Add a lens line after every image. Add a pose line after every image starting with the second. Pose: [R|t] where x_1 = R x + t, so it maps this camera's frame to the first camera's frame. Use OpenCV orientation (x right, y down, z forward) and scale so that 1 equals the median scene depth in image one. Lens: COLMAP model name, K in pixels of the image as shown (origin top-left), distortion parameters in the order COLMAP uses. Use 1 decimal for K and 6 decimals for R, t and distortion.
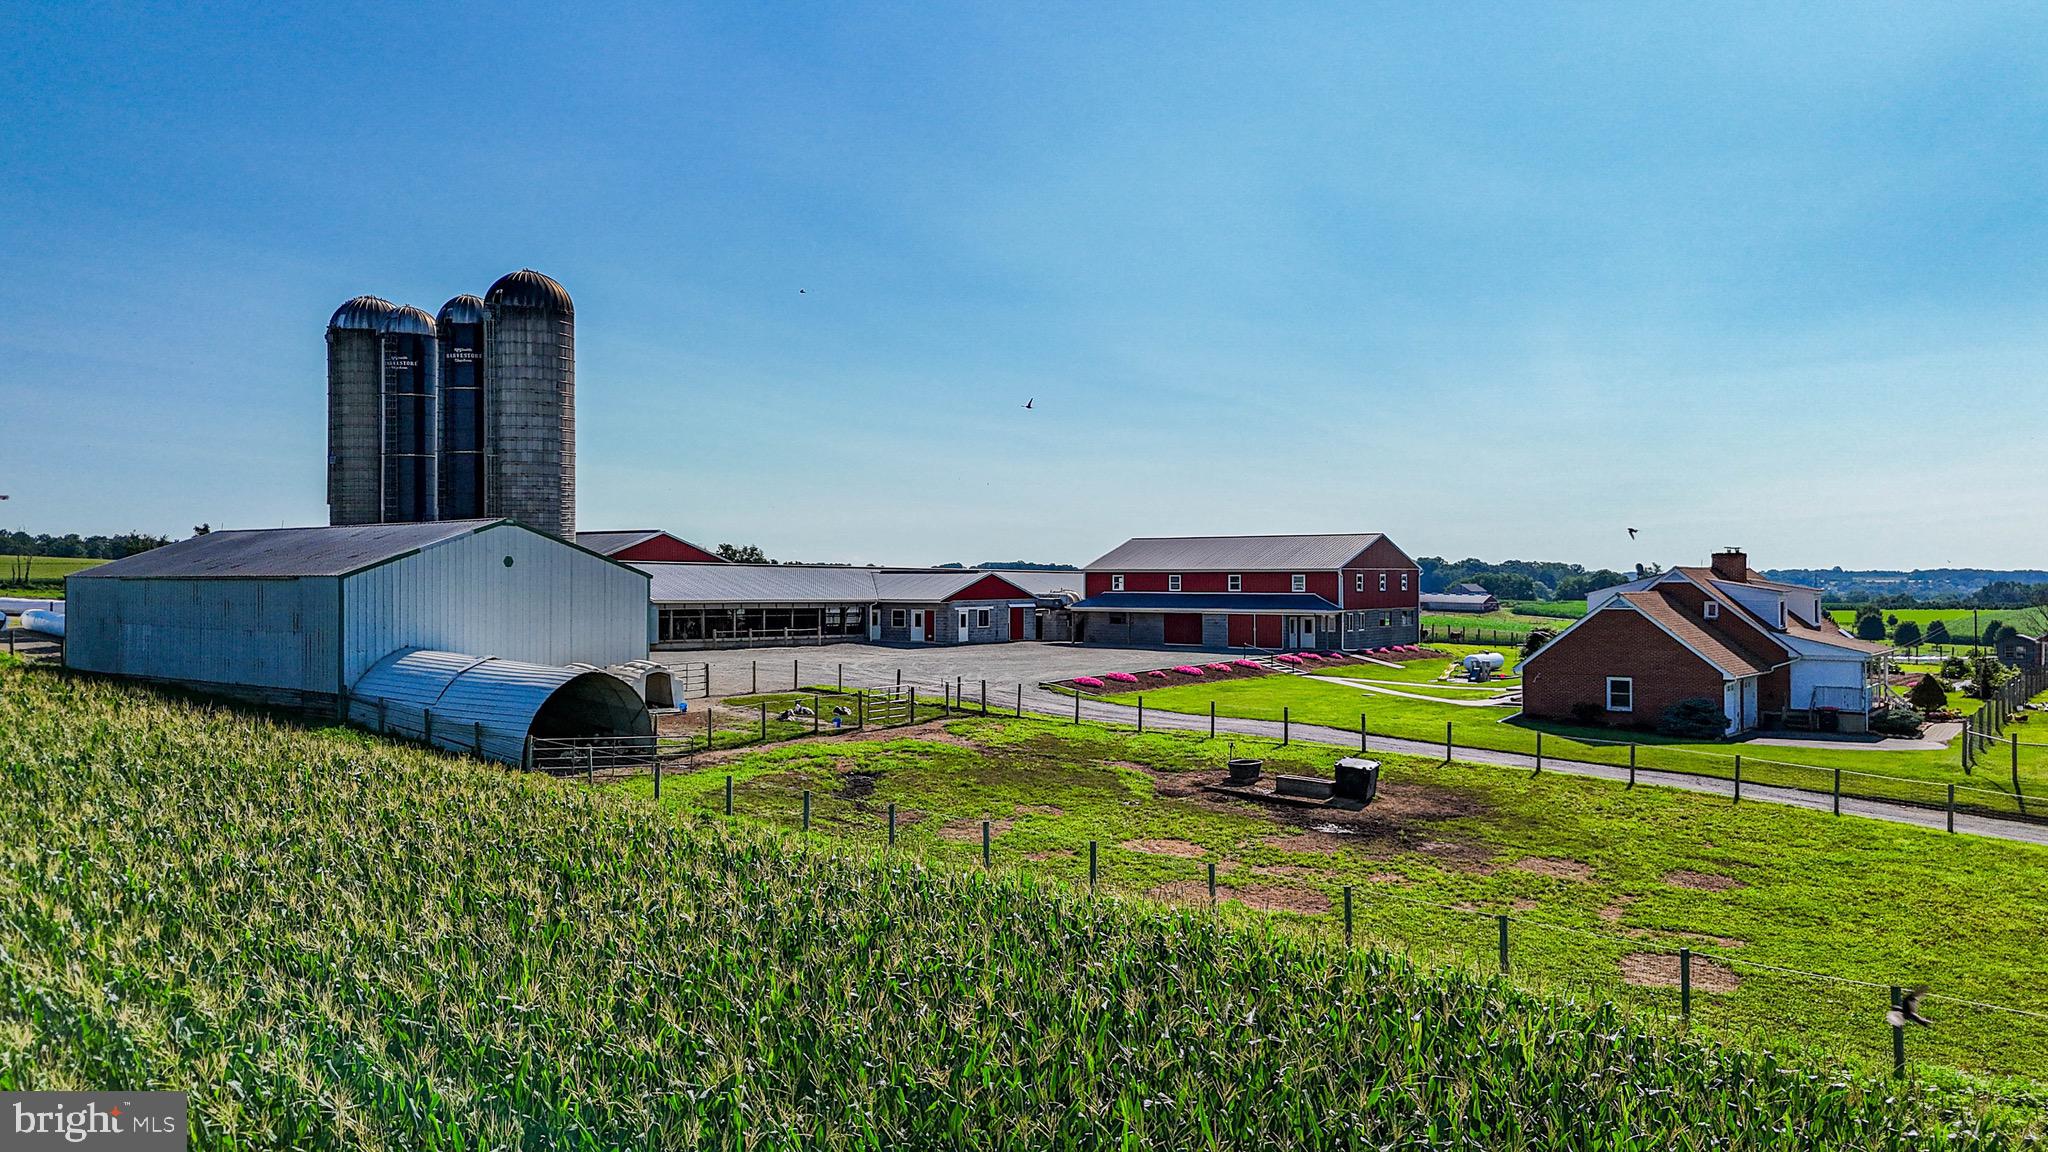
lens RADIAL K [[1512.4, 0, 1033.3], [0, 1512.4, 568.5], [0, 0, 1]] dist [0.072461, -0.065532]
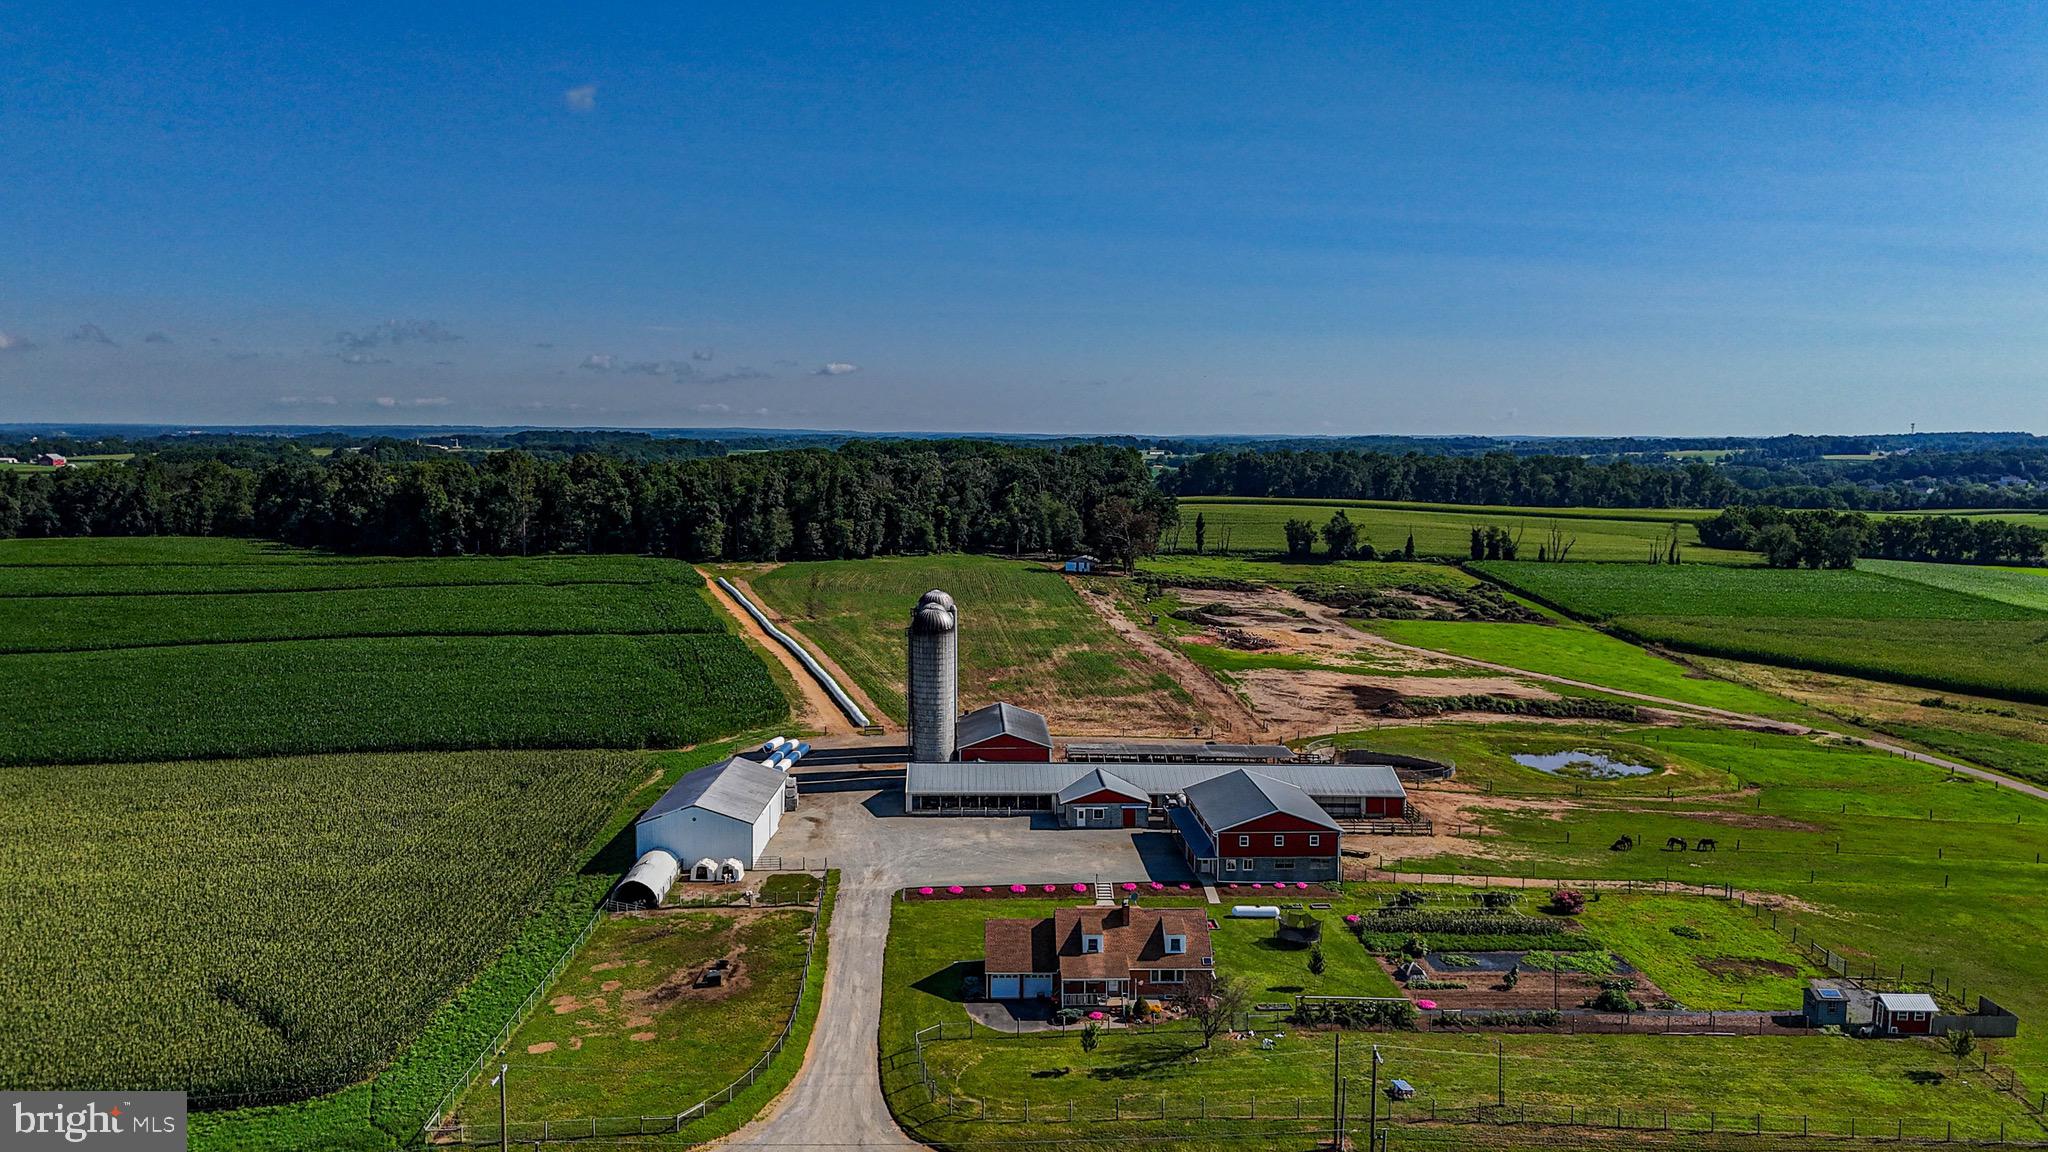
lens RADIAL K [[1512.4, 0, 1028.3], [0, 1512.4, 582.5], [0, 0, 1]] dist [0.072461, -0.065532]
pose [[0.634940, 0.079589, -0.768451, 1.481939], [0.000070, 0.994673, 0.103077, -0.495485], [0.772561, -0.065502, 0.631553, -0.207168]]
